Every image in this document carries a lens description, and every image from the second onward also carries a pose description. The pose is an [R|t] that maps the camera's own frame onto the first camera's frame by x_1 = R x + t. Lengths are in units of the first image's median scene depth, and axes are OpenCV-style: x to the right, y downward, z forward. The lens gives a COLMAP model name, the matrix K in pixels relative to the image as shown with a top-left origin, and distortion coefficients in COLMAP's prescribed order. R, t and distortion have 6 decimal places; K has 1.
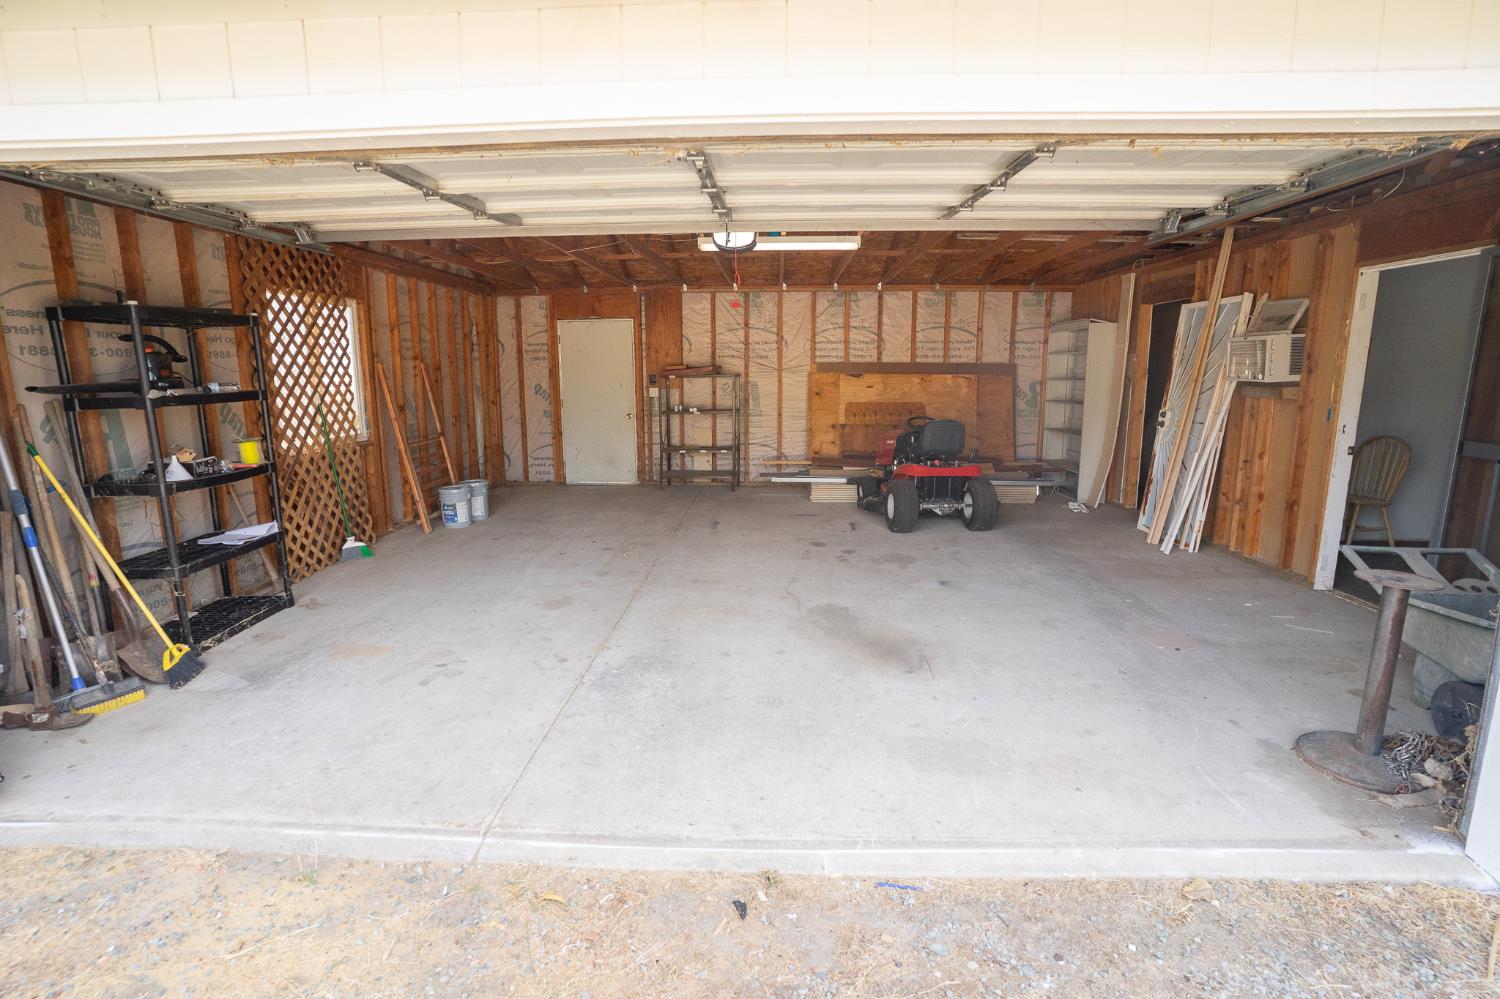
lens RADIAL K [[765.9, 0, 750.2], [0, 765.9, 506.1], [0, 0, 1]] dist [-0.072801, 0.033074]
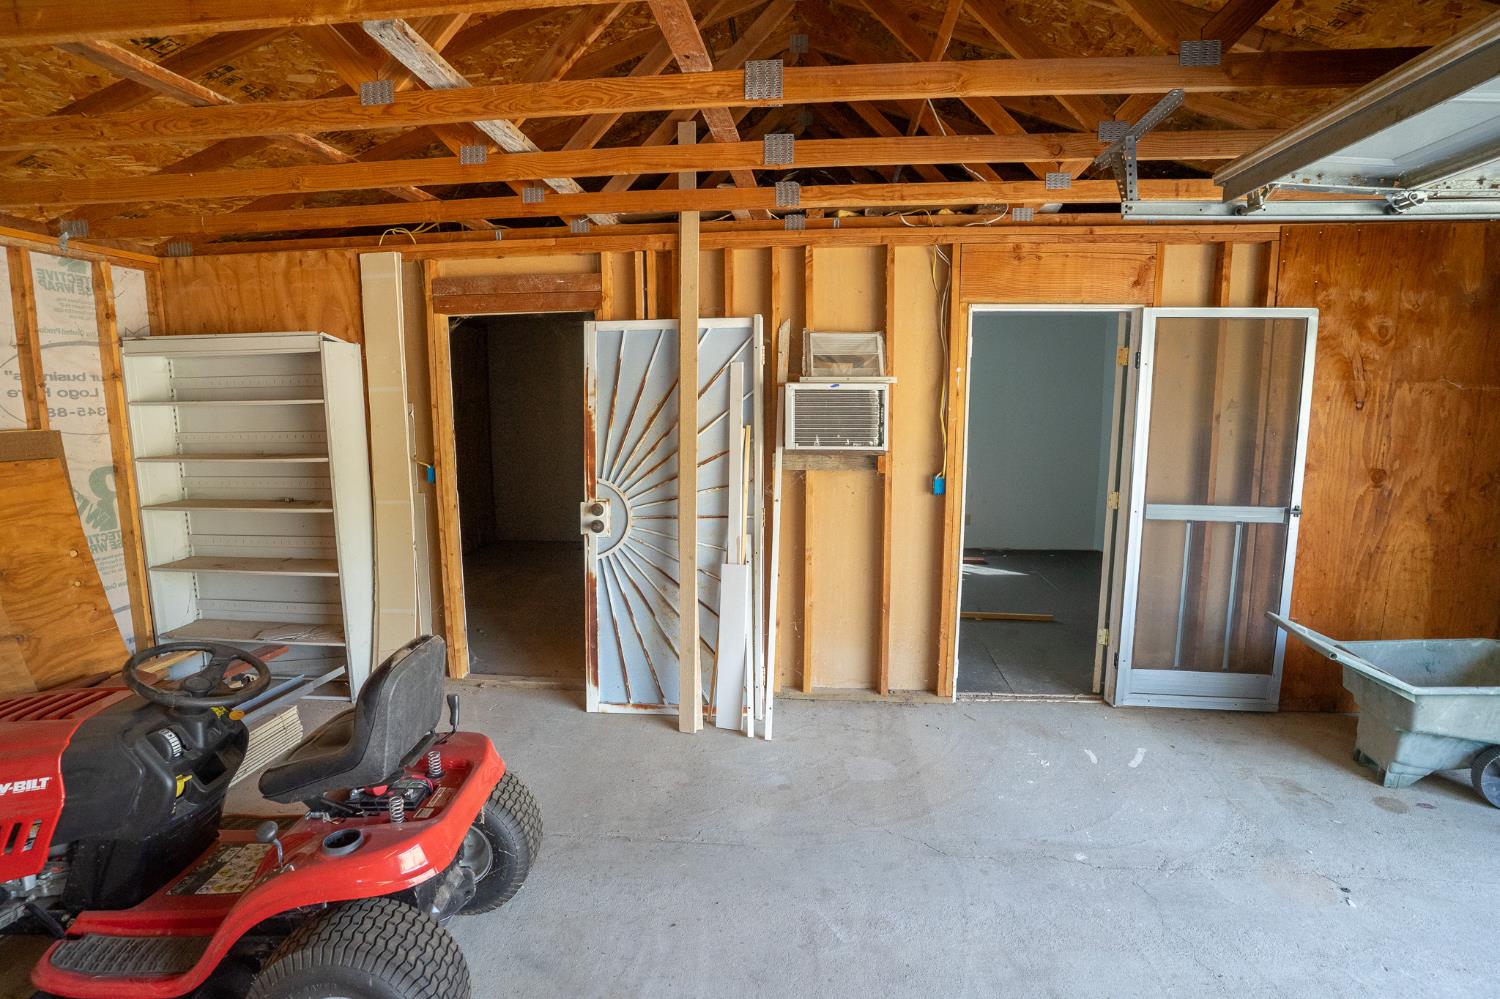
lens RADIAL K [[765.9, 0, 750.2], [0, 765.9, 506.1], [0, 0, 1]] dist [-0.072801, 0.033074]
pose [[0.070404, -0.143158, 0.987192, -0.015888], [0.182346, 0.974820, 0.128360, -0.132845], [-0.980711, 0.170973, 0.094735, 0.614715]]
